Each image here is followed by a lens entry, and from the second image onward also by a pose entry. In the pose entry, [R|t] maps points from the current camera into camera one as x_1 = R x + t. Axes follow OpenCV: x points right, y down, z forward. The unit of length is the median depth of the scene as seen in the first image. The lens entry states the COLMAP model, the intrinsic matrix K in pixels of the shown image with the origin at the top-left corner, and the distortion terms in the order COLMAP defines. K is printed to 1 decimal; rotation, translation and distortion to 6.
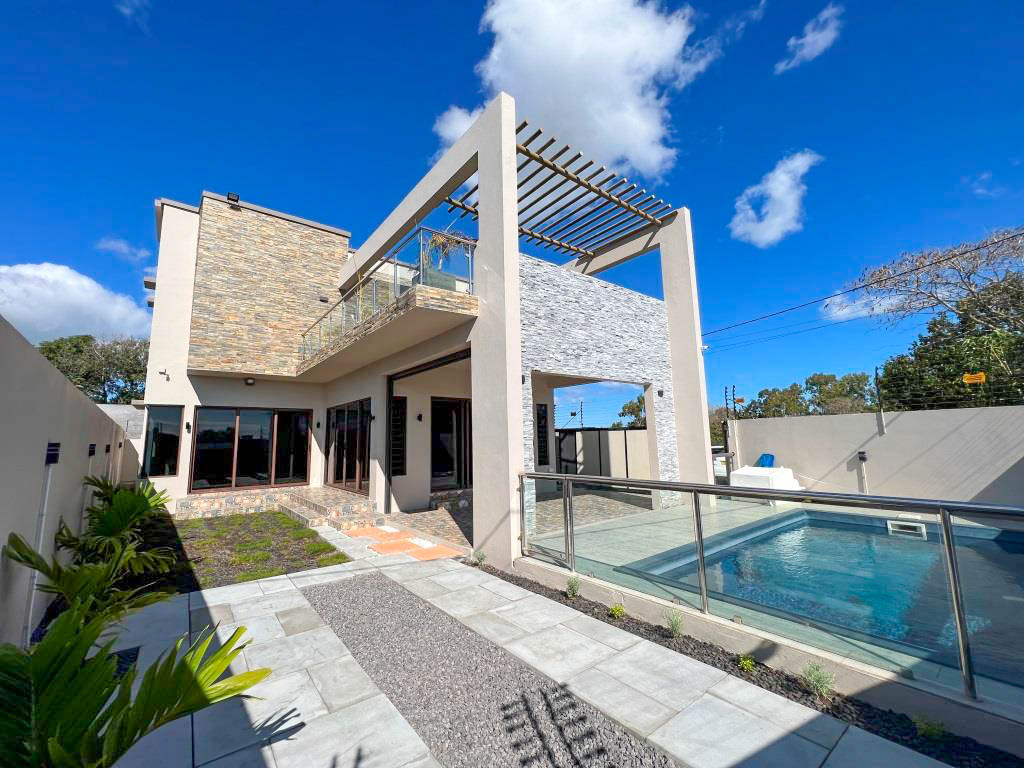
lens RADIAL K [[414.3, 0, 510.4], [0, 414.3, 384.3], [0, 0, 1]] dist [0.004161, -0.000155]
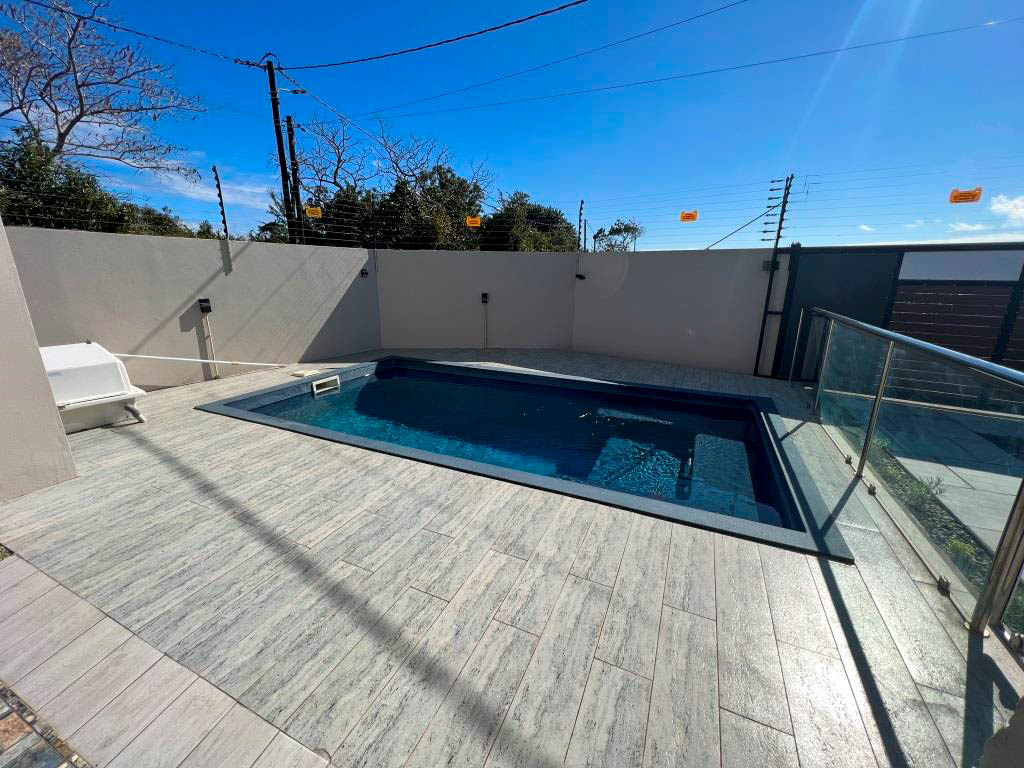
lens RADIAL K [[414.3, 0, 508.3], [0, 414.3, 380.3], [0, 0, 1]] dist [0.004161, -0.000155]
pose [[-0.455348, -0.216904, 0.863488, 0.035007], [-0.120989, 0.975947, 0.181351, 0.113455], [-0.882054, -0.021895, -0.470639, 0.899131]]
